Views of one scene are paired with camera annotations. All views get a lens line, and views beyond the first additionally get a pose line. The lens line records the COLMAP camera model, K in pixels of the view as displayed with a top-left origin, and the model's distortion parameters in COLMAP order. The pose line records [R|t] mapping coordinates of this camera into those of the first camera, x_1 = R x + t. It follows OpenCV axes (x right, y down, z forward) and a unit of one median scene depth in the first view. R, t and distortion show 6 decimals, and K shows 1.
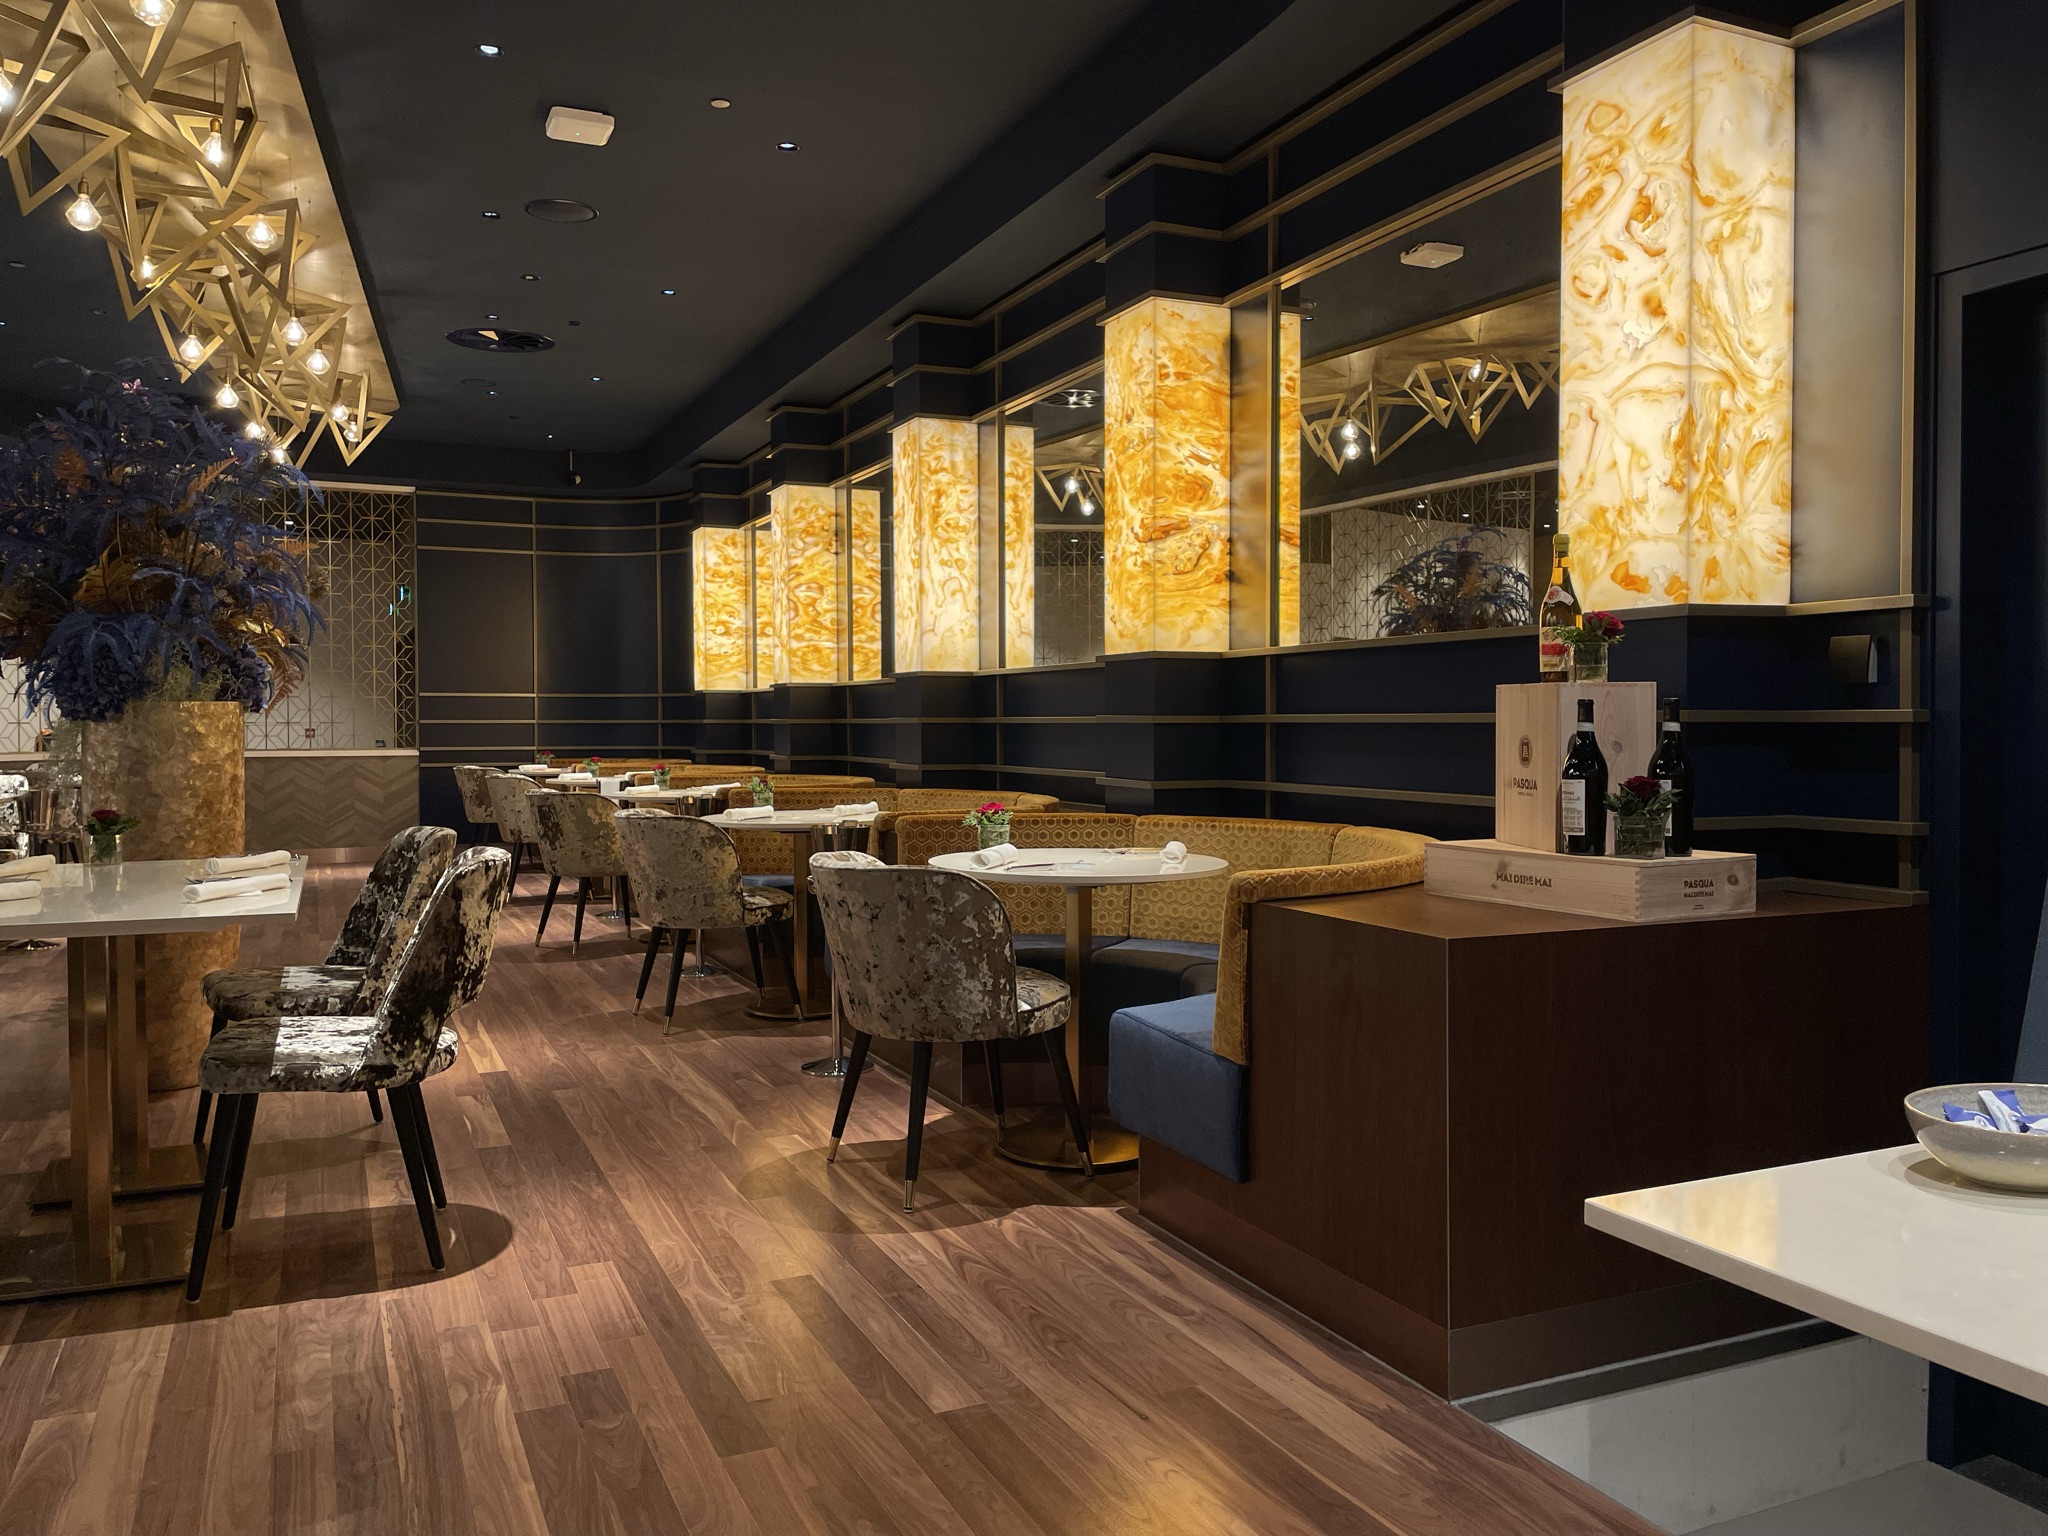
lens RADIAL K [[1570.4, 0, 1024.5], [0, 1570.4, 762.7], [0, 0, 1]] dist [0.039347, -0.037645]
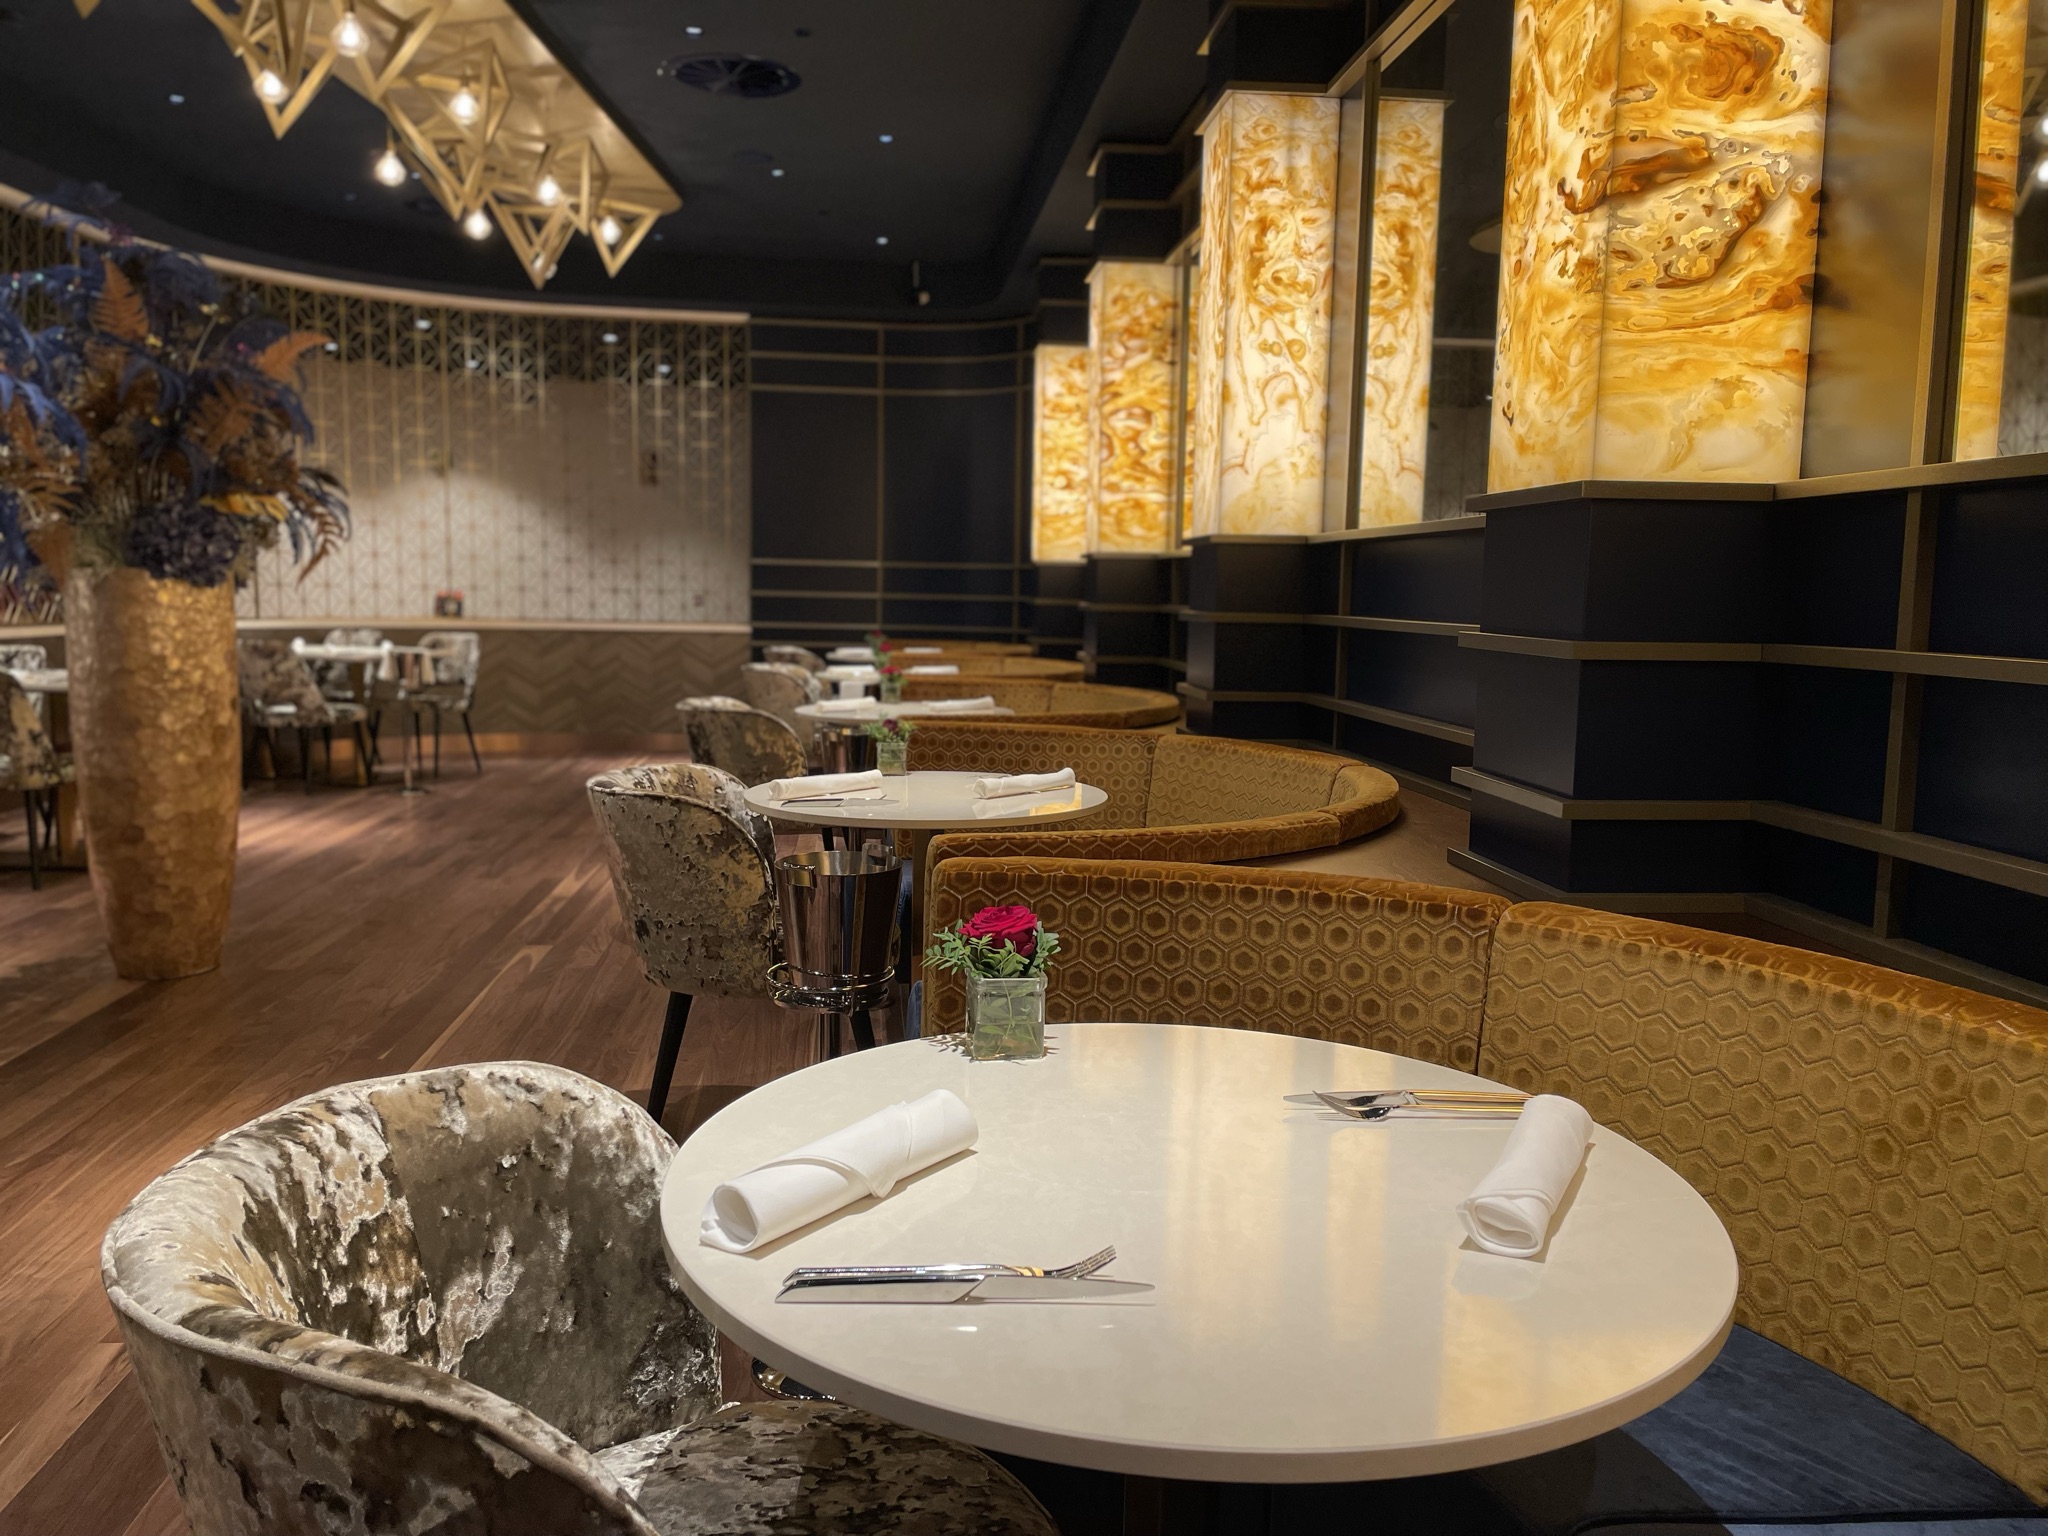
lens RADIAL K [[1570.4, 0, 1017.5], [0, 1570.4, 764.5], [0, 0, 1]] dist [0.039347, -0.037645]
pose [[0.948001, 0.054979, -0.313484, 0.053028], [-0.029010, 0.995793, 0.086916, -0.021093], [0.316944, -0.073302, 0.945607, 0.405316]]
